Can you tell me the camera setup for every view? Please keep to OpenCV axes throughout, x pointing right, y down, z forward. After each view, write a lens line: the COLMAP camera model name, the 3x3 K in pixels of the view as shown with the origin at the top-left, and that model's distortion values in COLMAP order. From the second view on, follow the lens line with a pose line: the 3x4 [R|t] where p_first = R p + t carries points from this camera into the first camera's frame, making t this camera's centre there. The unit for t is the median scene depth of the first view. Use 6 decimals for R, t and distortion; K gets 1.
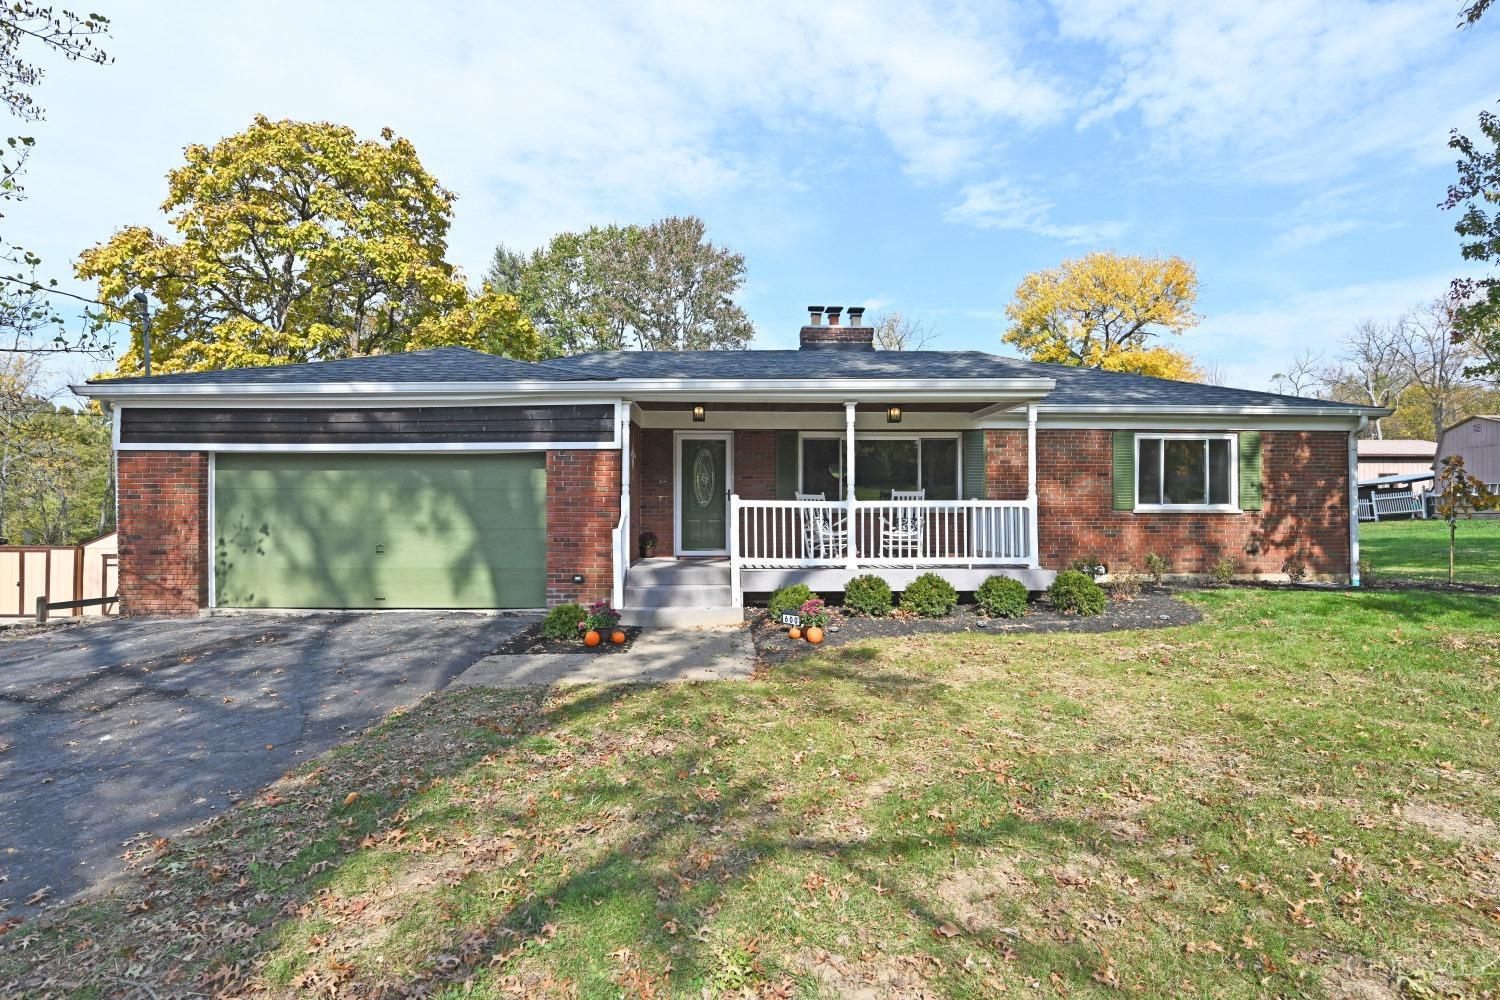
lens RADIAL K [[782.3, 0, 751.3], [0, 782.3, 502.9], [0, 0, 1]] dist [-0.003603, -0.000753]
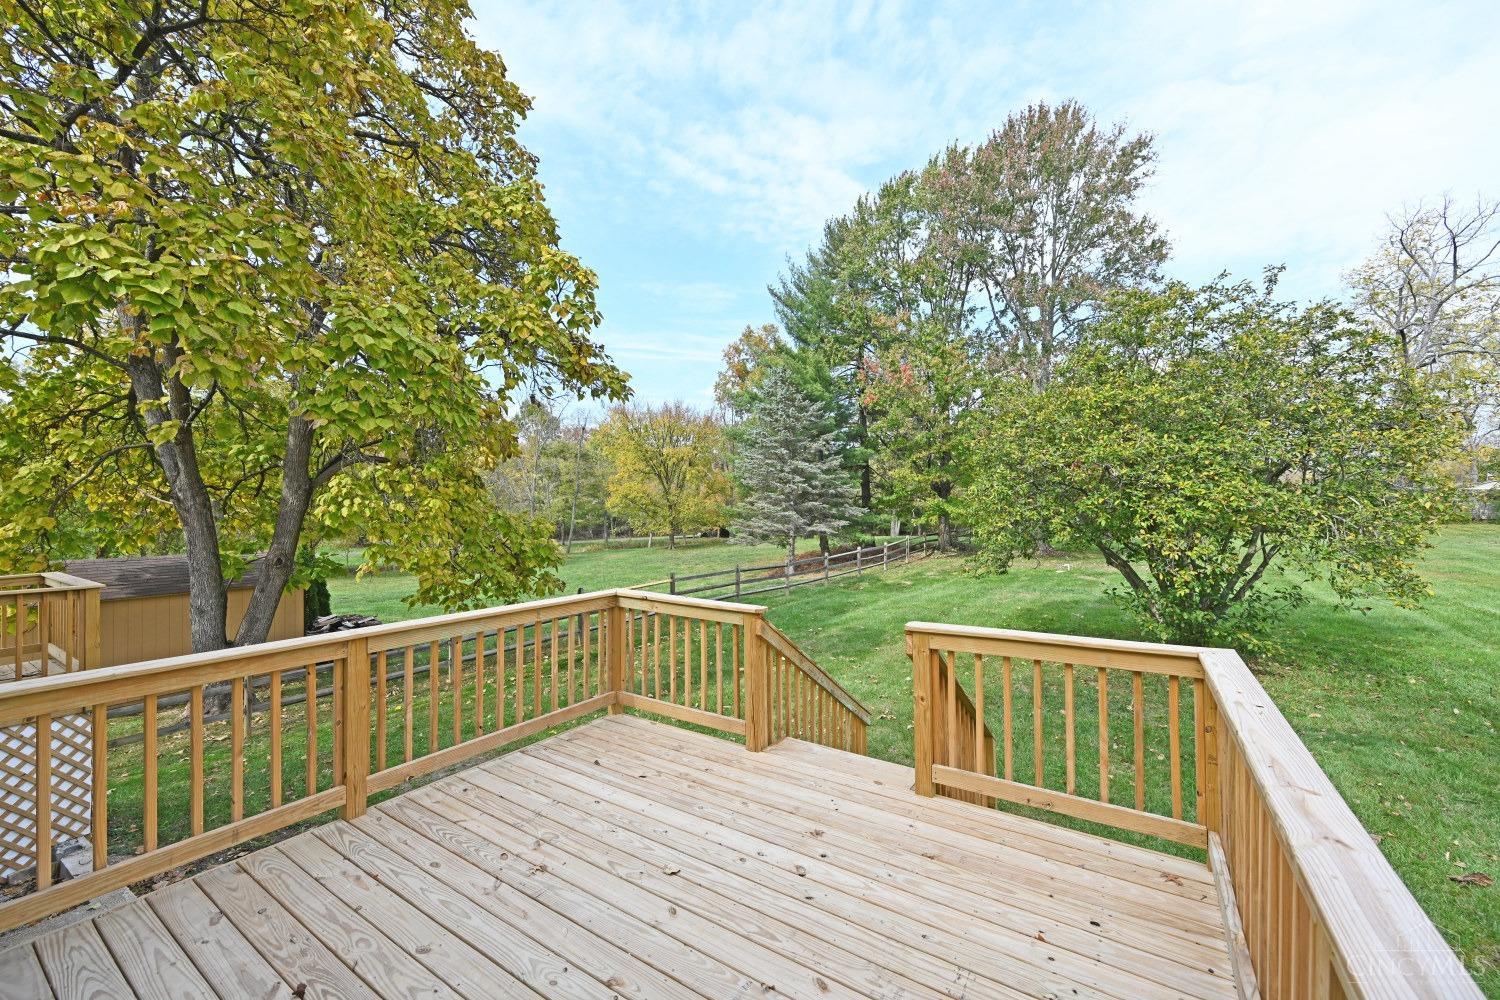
lens RADIAL K [[587.4, 0, 756.2], [0, 587.4, 502.4], [0, 0, 1]] dist [0.000599, 0.000066]
pose [[0.830415, 0.004540, -0.557128, -0.044808], [0.000793, 0.999956, 0.009329, -0.024082], [0.557146, -0.008189, 0.830375, 1.734157]]
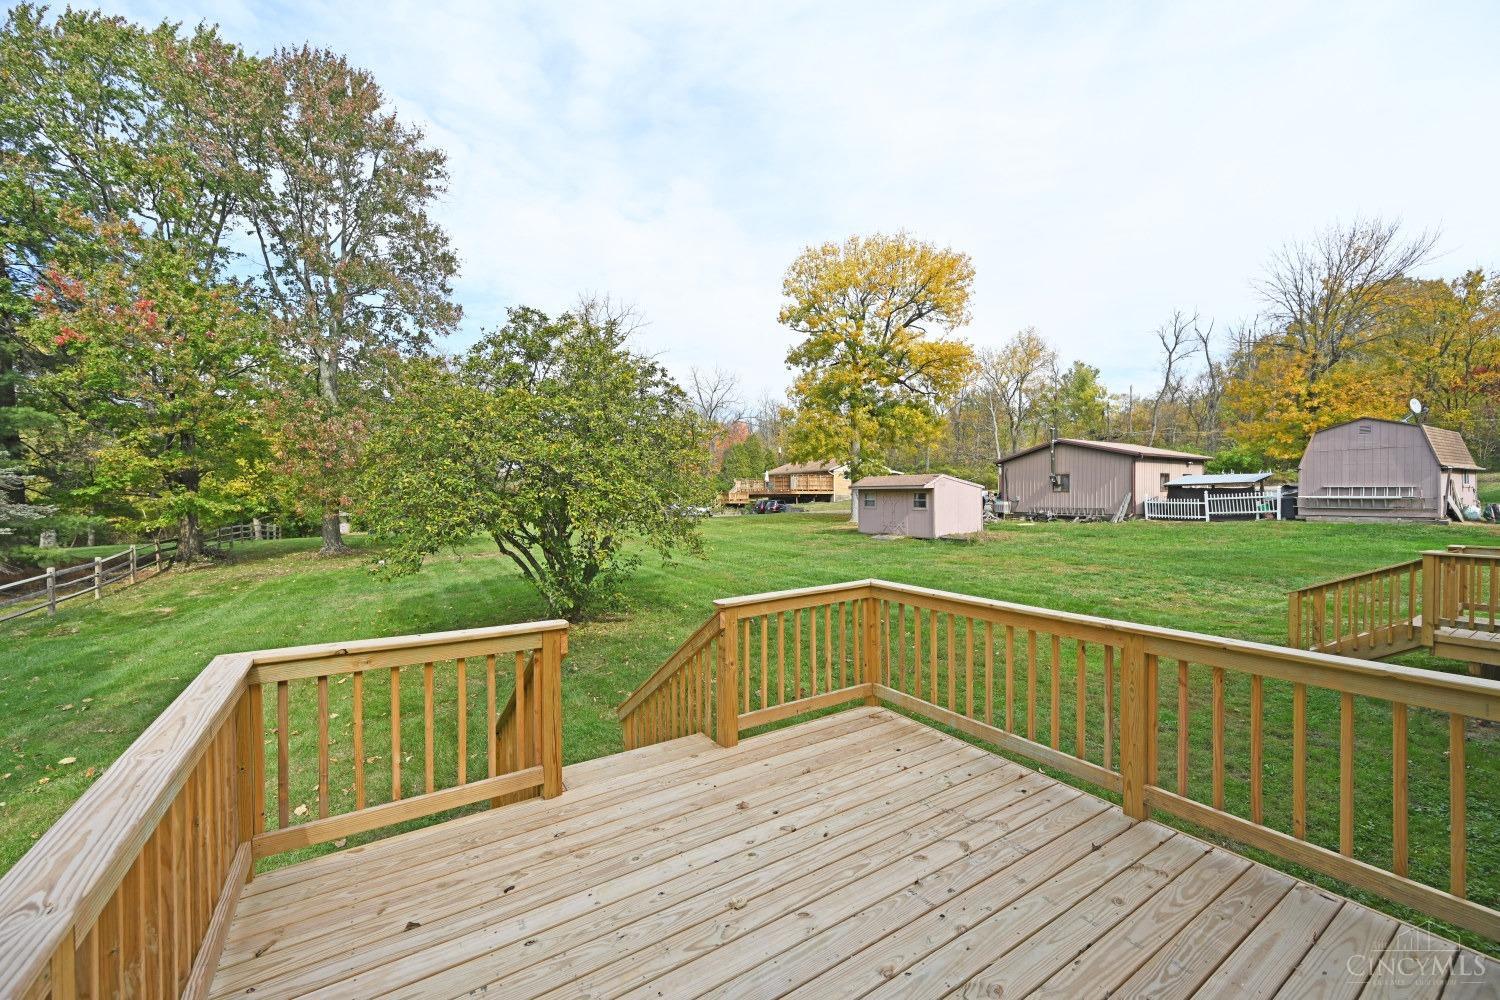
lens RADIAL K [[585.5, 0, 748.9], [0, 585.5, 503.1], [0, 0, 1]] dist [-0.001101, -0.000027]
pose [[0.849897, -0.003695, 0.526936, -0.253780], [-0.006200, 0.999836, 0.017012, -0.022562], [-0.526912, -0.017726, 0.849735, 1.731542]]
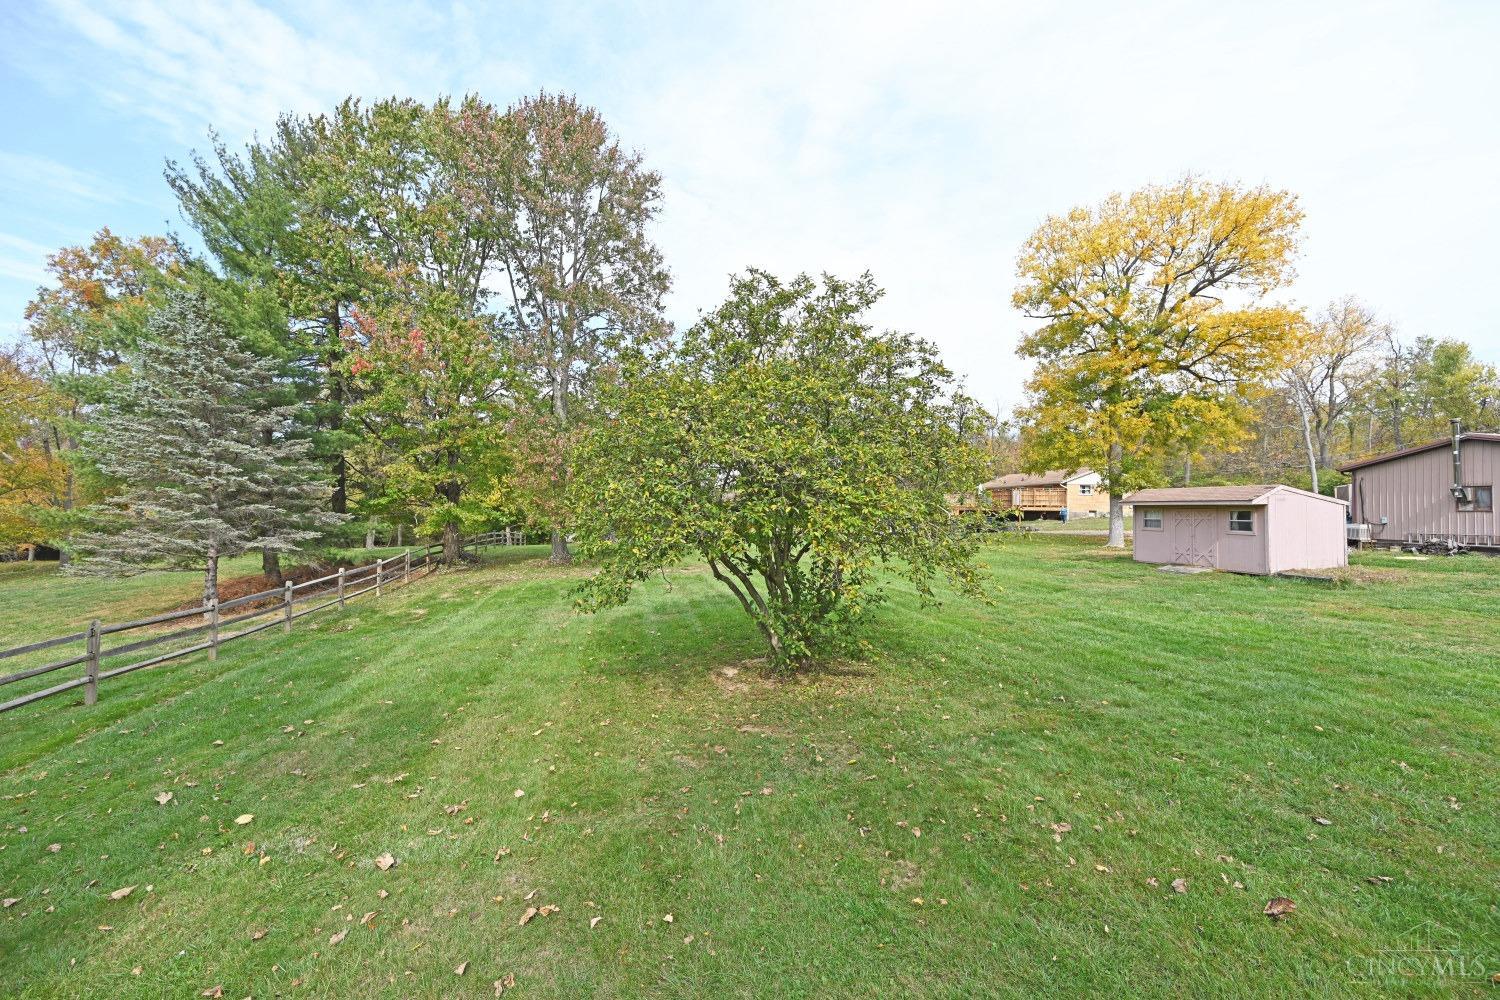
lens RADIAL K [[585.8, 0, 745.5], [0, 585.8, 503.0], [0, 0, 1]] dist [-0.000345, -0.000050]
pose [[0.973773, 0.016178, 0.226945, -0.235761], [-0.015472, 0.999868, -0.004889, -0.020328], [-0.226994, 0.001249, 0.973895, 1.973894]]
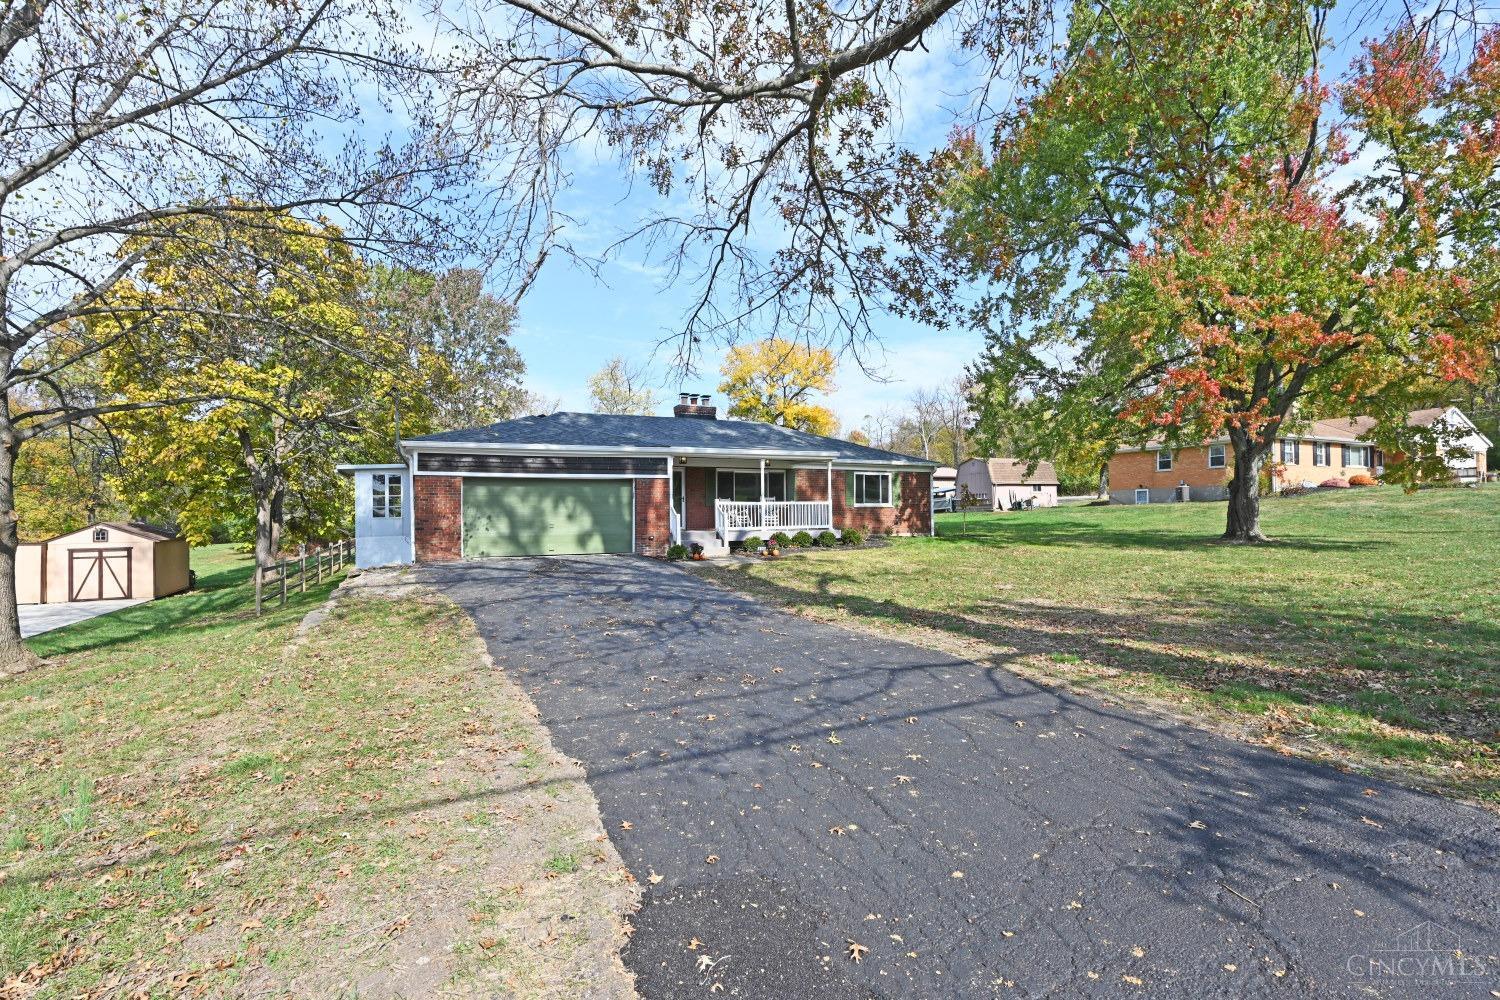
lens RADIAL K [[683.8, 0, 751.5], [0, 683.8, 510.5], [0, 0, 1]] dist [-0.000874, -0.000212]
pose [[0.907311, -0.006390, 0.420412, -0.595137], [0.003181, 0.999960, 0.008334, 0.004819], [-0.420448, -0.006224, 0.907295, -0.651222]]
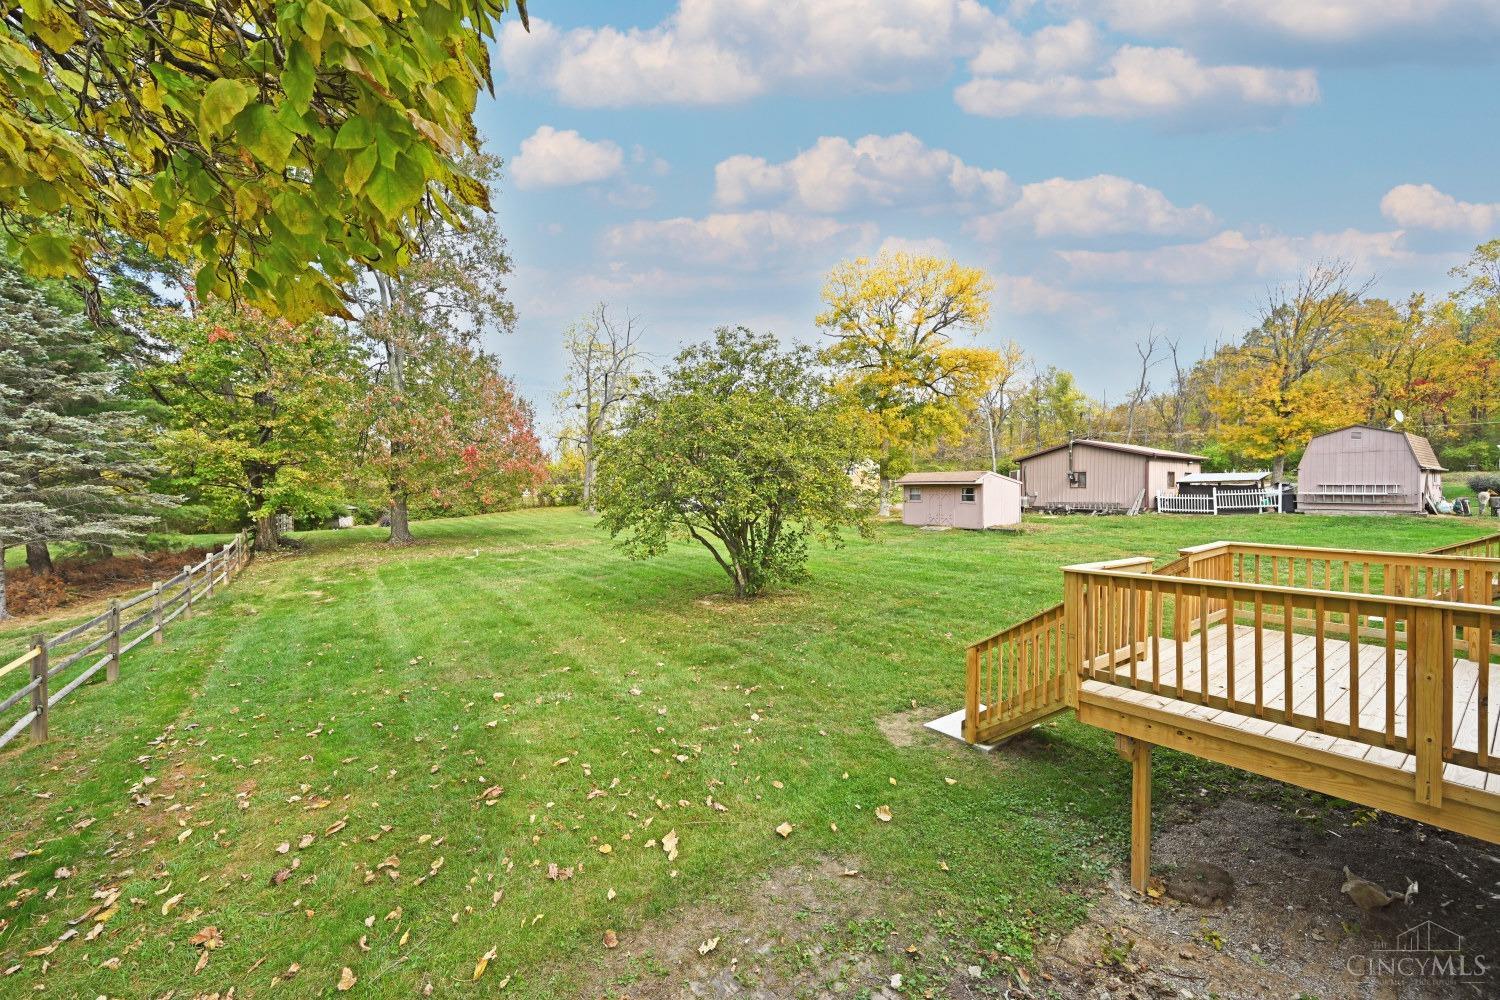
lens RADIAL K [[586.6, 0, 747.1], [0, 586.6, 497.4], [0, 0, 1]] dist [-0.000982, -0.000049]
pose [[0.816485, 0.001137, 0.577366, -0.638317], [-0.011589, 0.999829, 0.014419, -0.013946], [-0.577251, -0.018464, 0.816358, 1.800427]]
